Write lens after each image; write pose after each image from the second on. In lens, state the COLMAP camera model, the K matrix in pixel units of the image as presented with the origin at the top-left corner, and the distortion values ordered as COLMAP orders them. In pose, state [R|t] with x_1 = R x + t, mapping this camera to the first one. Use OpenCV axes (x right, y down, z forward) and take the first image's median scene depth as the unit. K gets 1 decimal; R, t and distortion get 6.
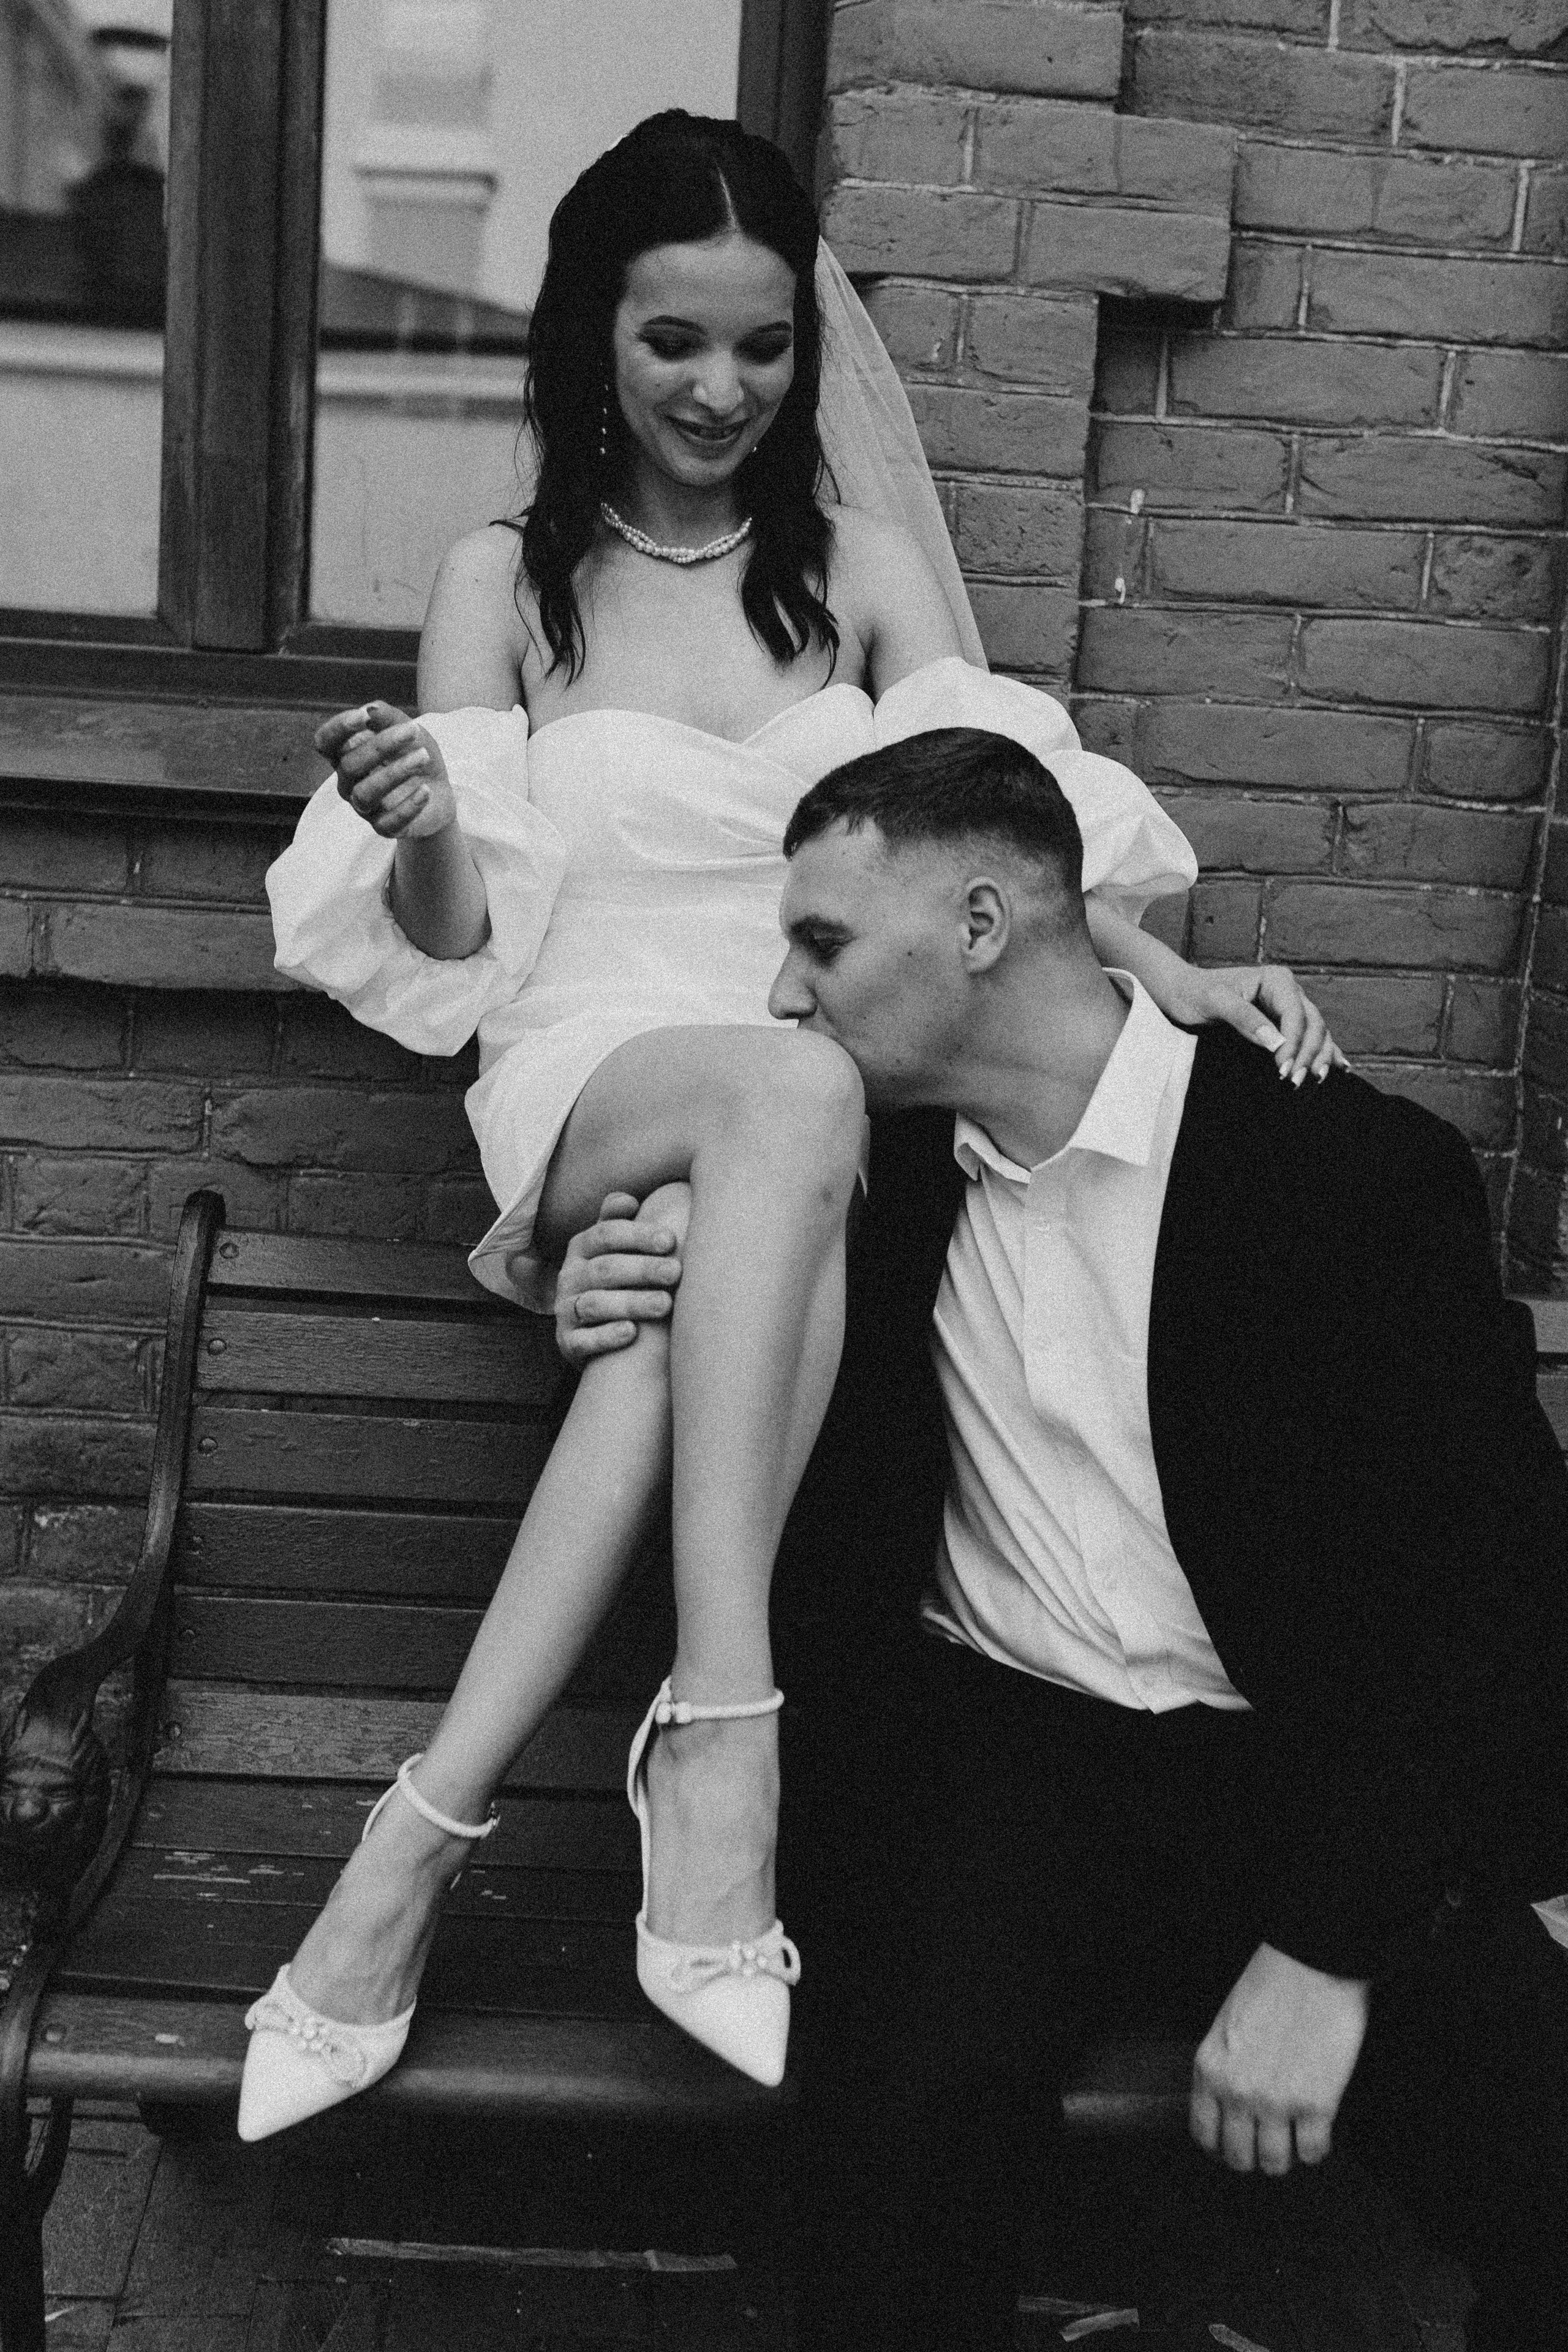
lens RADIAL K [[2752.9, 0, 784.0], [0, 2752.9, 1176.0], [0, 0, 1]] dist [0.007096, 0.000934]
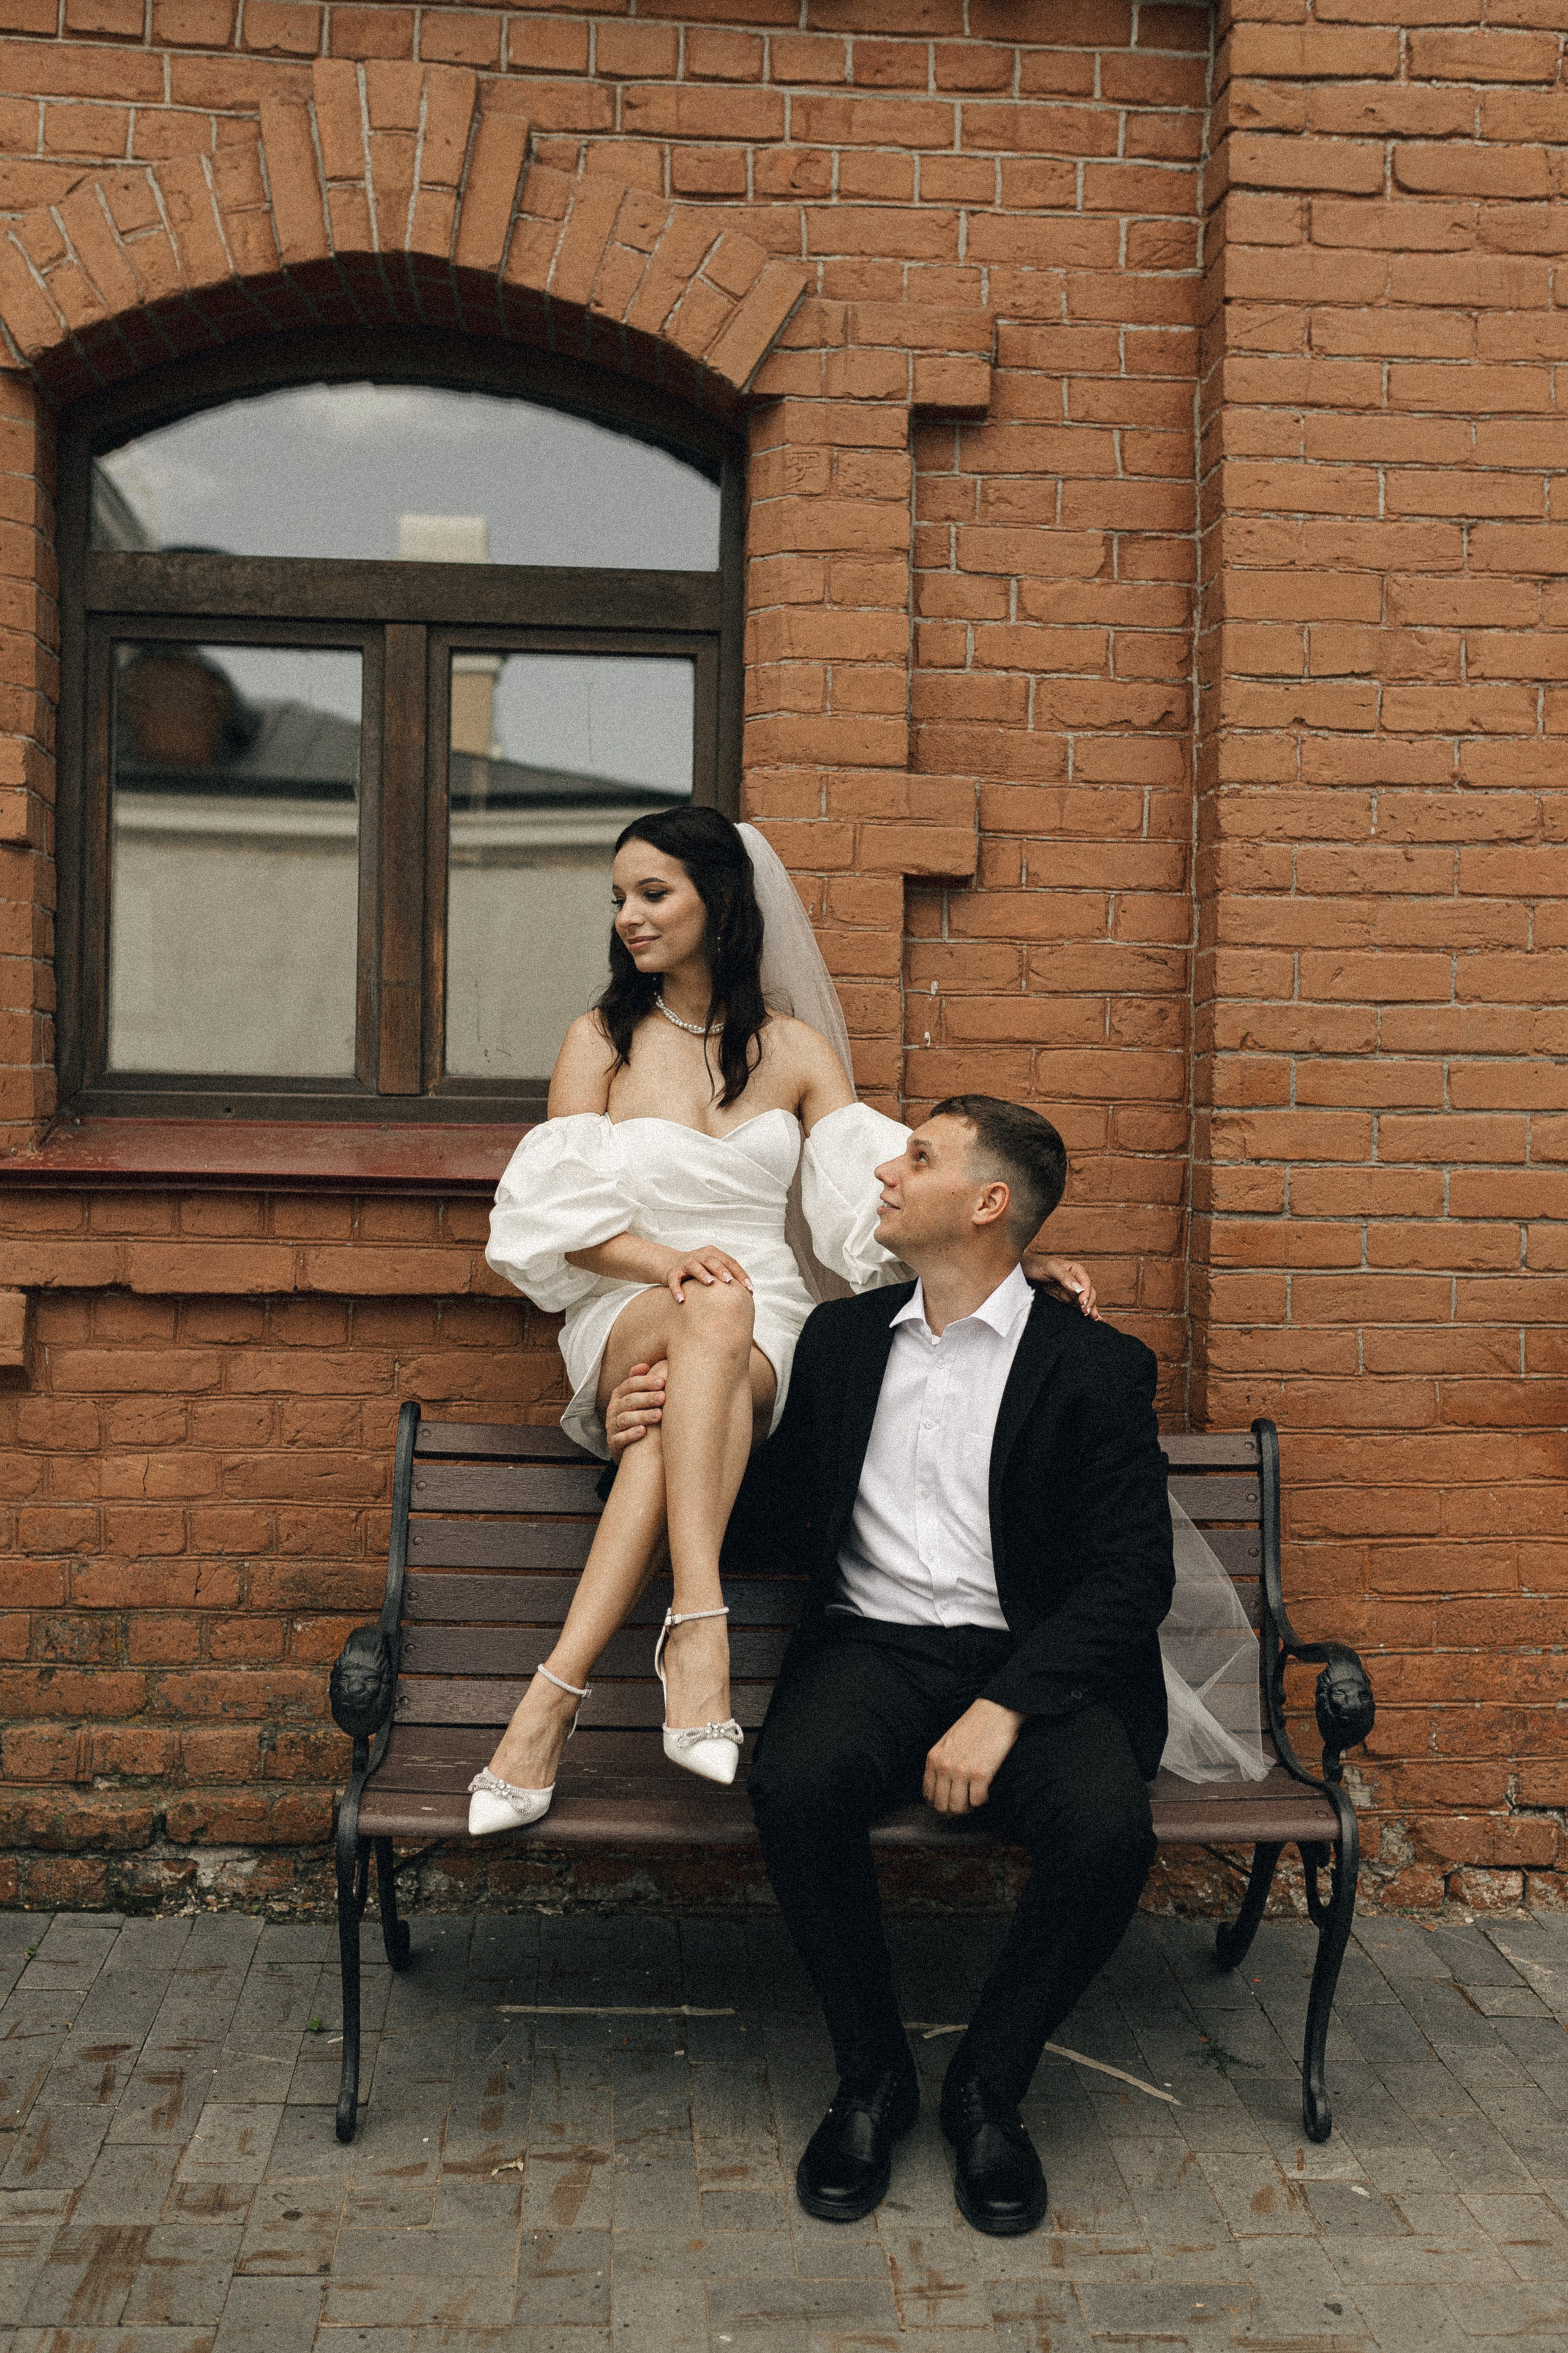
lens RADIAL K [[2897.2, 0, 767.2], [0, 2897.2, 1227.3], [0, 0, 1]] dist [0.003954, 0.012232]
pose [[0.998976, -0.041514, -0.017985, 0.051293], [0.039113, 0.992262, -0.117838, 0.110685], [0.022738, 0.117014, 0.992870, -0.772579]]
